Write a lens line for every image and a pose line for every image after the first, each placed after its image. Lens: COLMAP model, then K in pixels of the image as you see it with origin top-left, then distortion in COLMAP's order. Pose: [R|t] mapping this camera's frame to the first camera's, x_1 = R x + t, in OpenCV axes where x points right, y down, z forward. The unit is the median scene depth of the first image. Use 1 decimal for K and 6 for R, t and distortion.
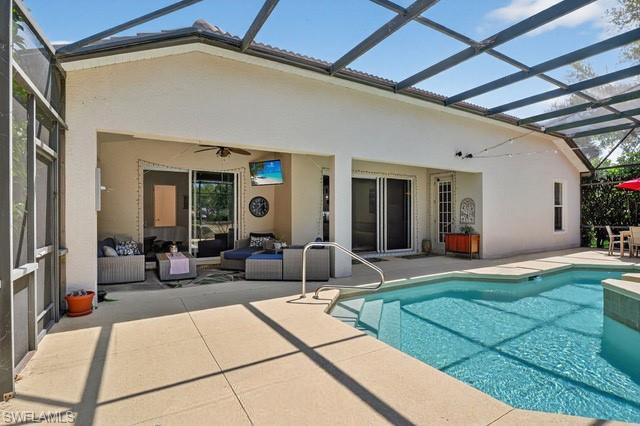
lens RADIAL K [[309.8, 0, 318.1], [0, 309.8, 212.0], [0, 0, 1]] dist [-0.010500, -0.004276]
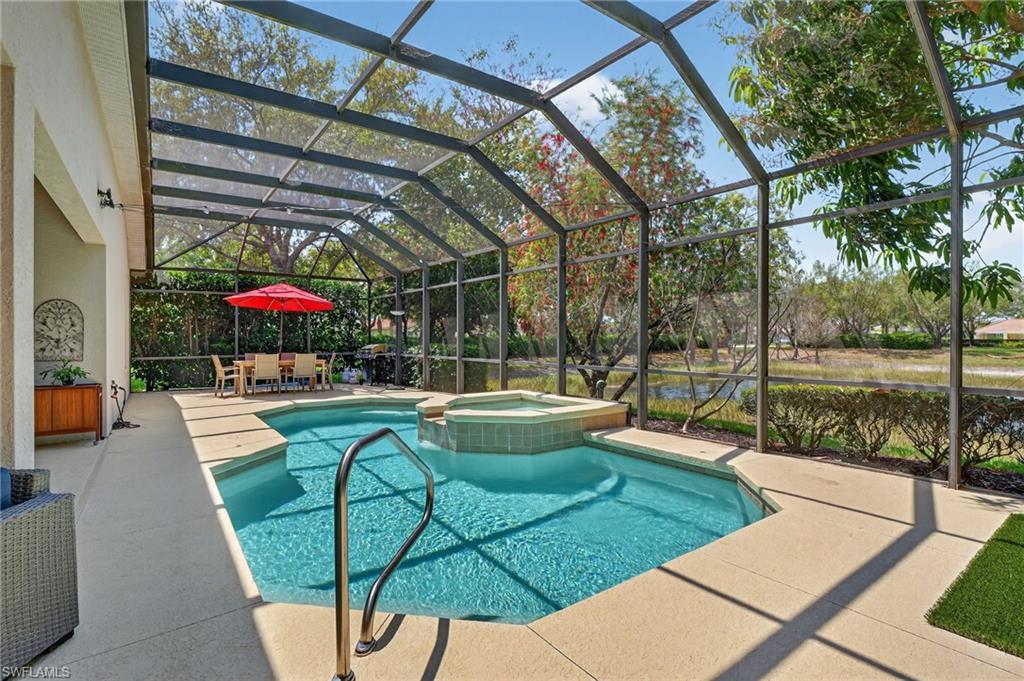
lens RADIAL K [[495.7, 0, 506.7], [0, 495.7, 339.4], [0, 0, 1]] dist [-0.010500, -0.004276]
pose [[-0.081549, -0.003579, 0.996663, -0.207979], [0.002338, 0.999990, 0.003782, 0.007650], [-0.996667, 0.002638, -0.081540, 0.433179]]
